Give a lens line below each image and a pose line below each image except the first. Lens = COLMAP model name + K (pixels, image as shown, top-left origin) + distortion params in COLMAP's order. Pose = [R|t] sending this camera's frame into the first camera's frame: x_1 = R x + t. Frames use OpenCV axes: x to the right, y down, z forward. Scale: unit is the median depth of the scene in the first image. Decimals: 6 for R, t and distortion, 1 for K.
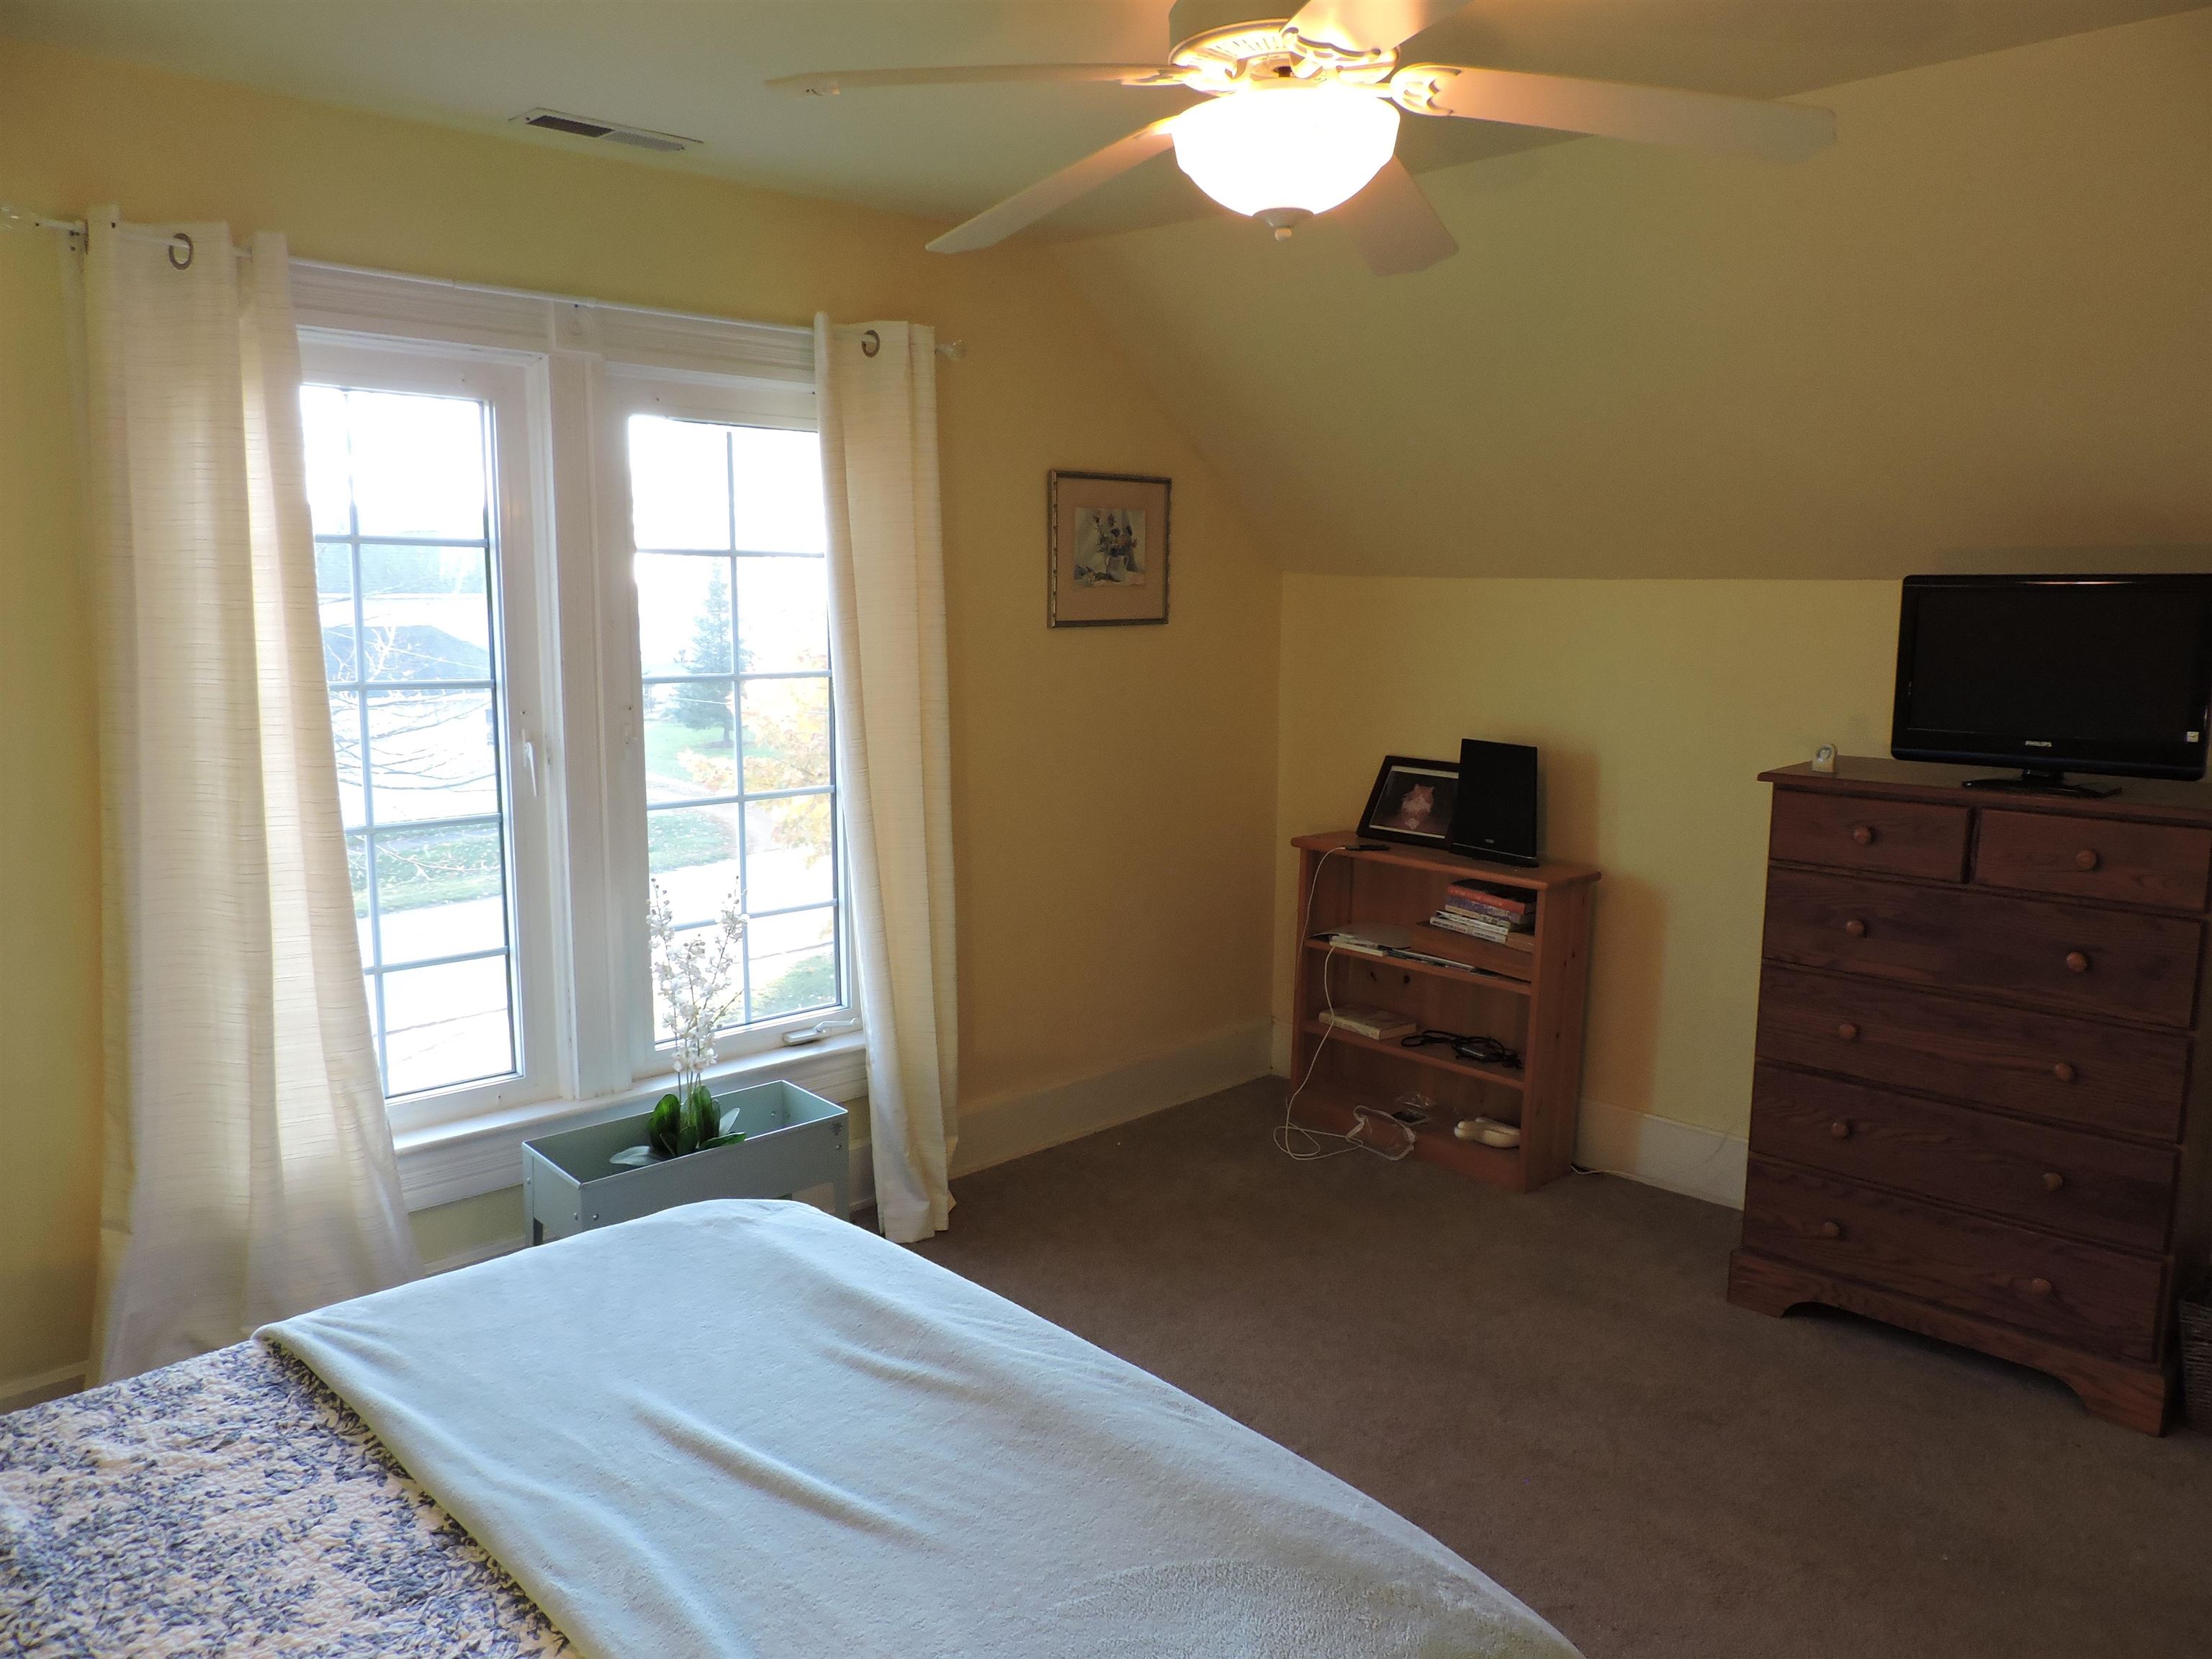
lens RADIAL K [[1564.6, 0, 1117.1], [0, 1564.6, 821.1], [0, 0, 1]] dist [-0.024846, 0.001499]
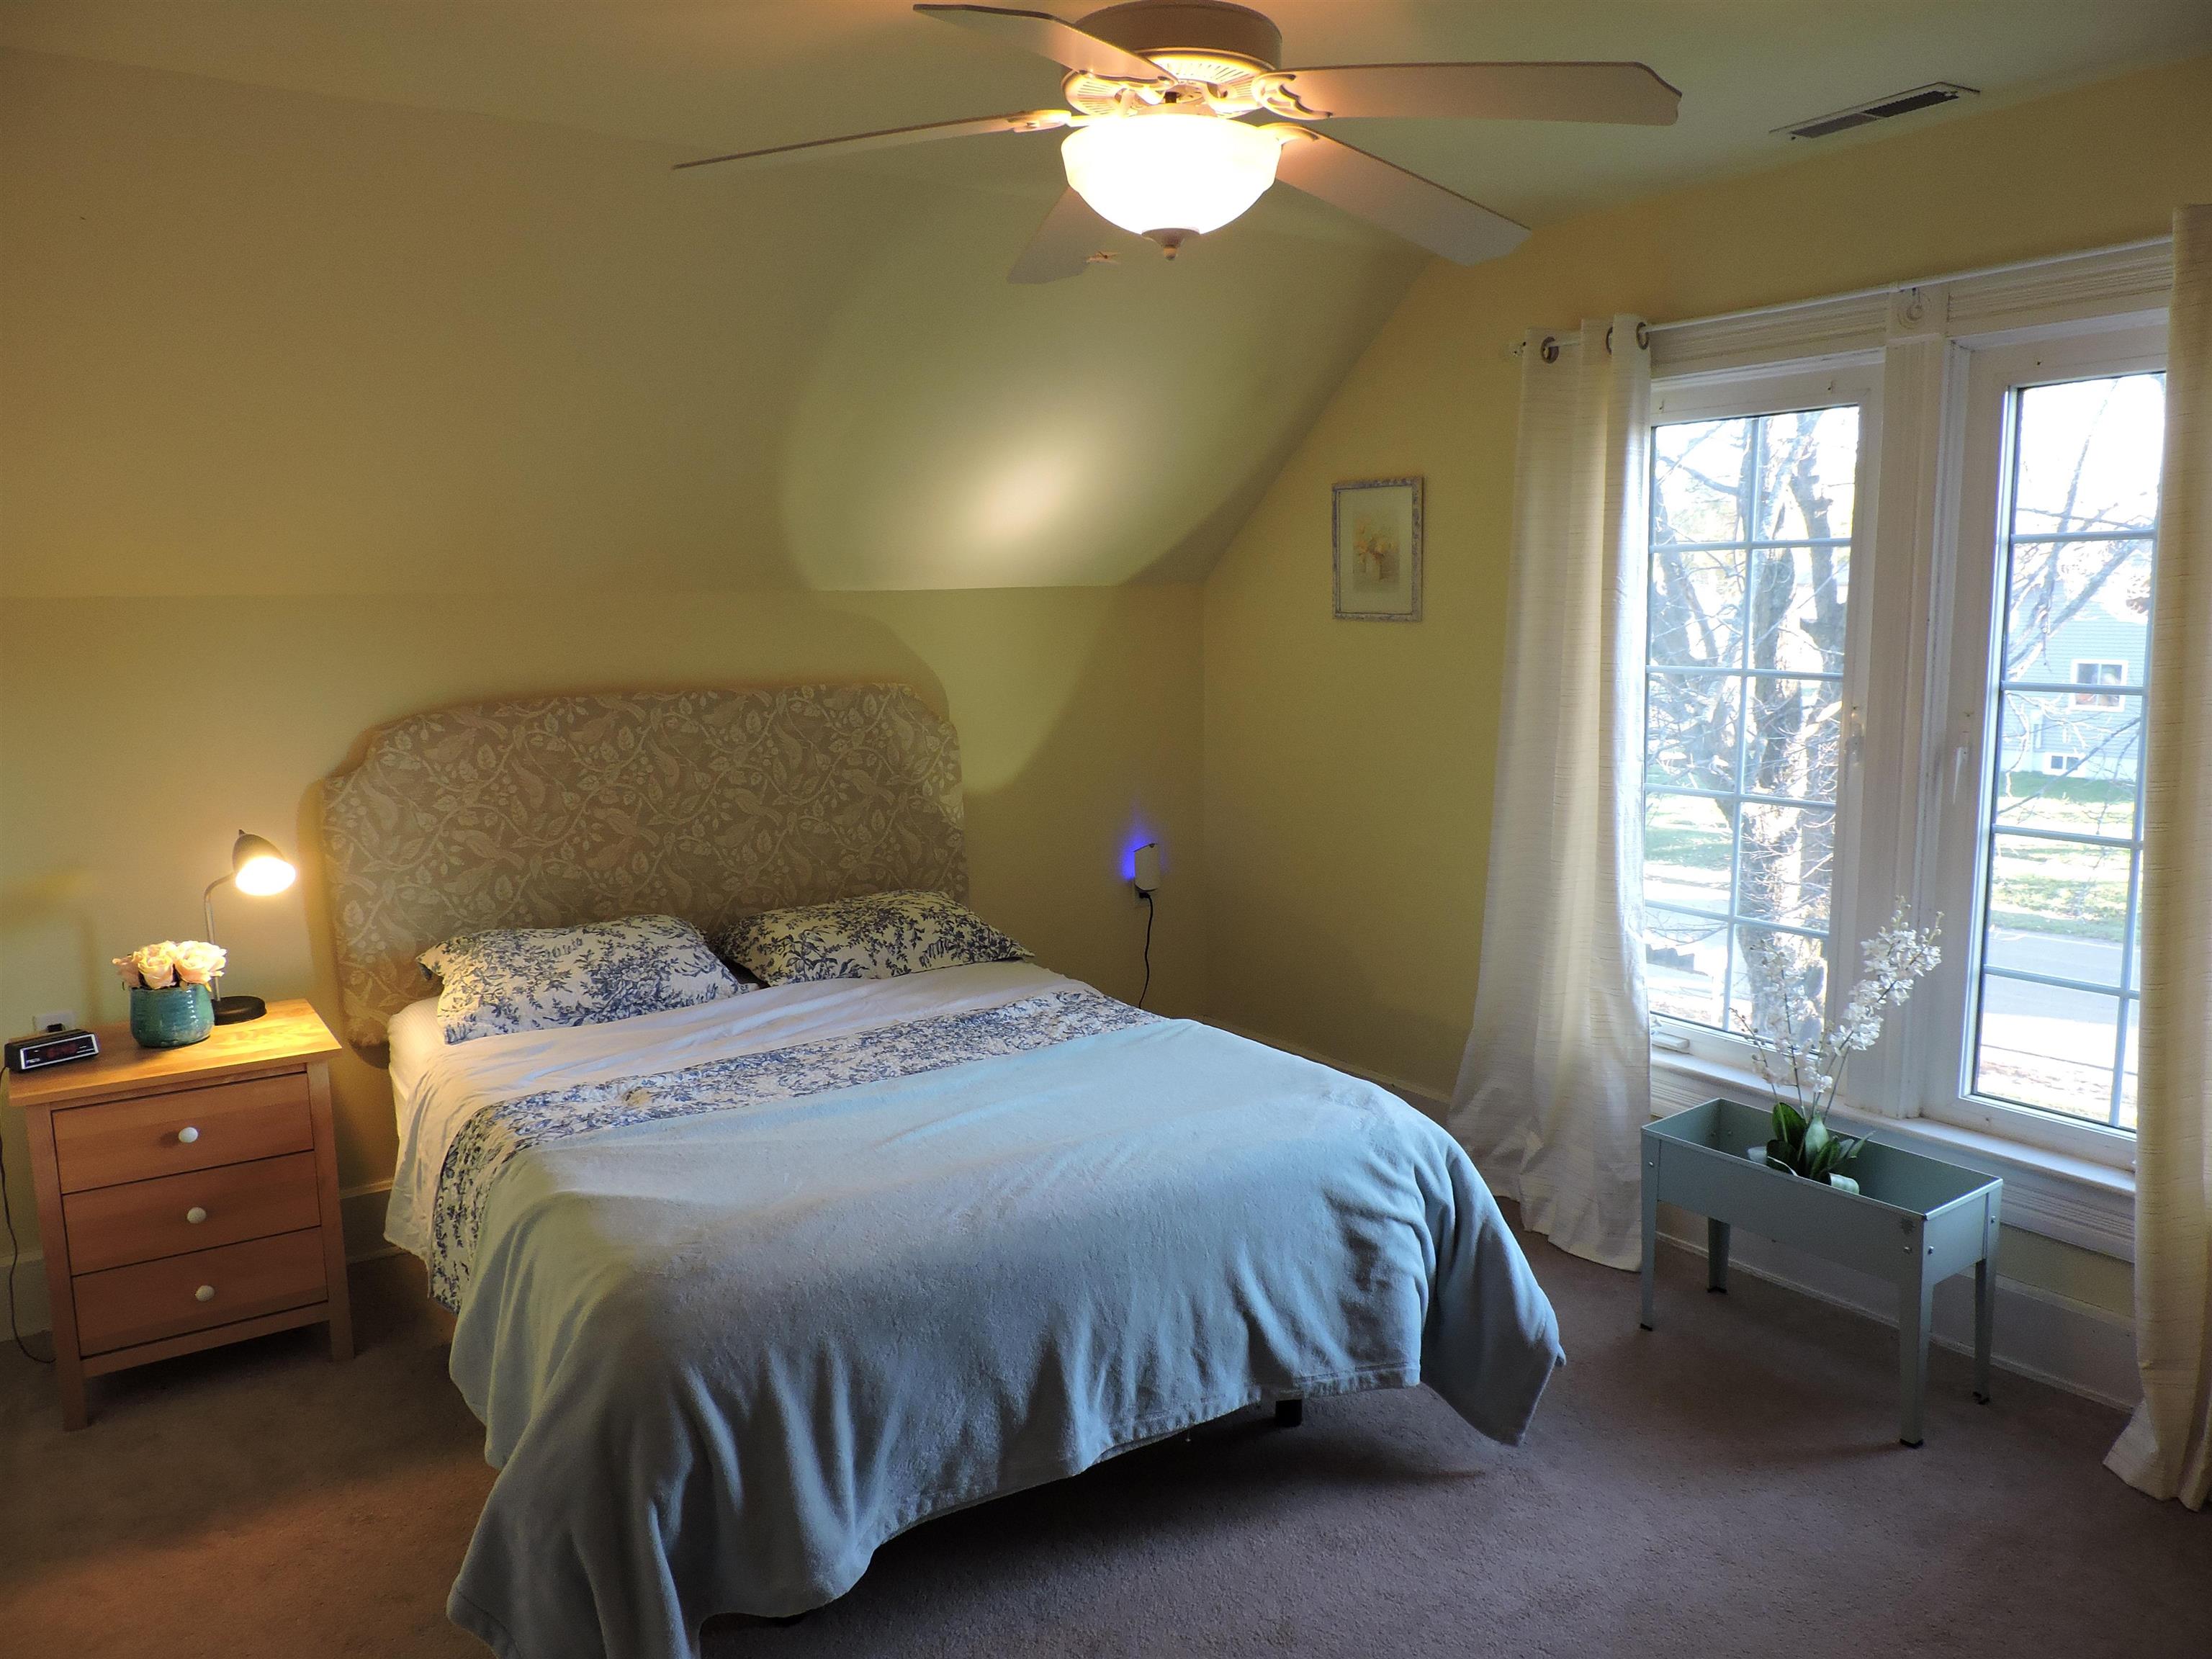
lens RADIAL K [[1564.6, 0, 1117.1], [0, 1564.6, 821.1], [0, 0, 1]] dist [-0.024846, 0.001499]
pose [[-0.137798, 0.133338, -0.981444, 1.001720], [-0.130865, 0.979759, 0.151483, -0.126582], [0.981777, 0.149311, -0.117560, 0.947921]]
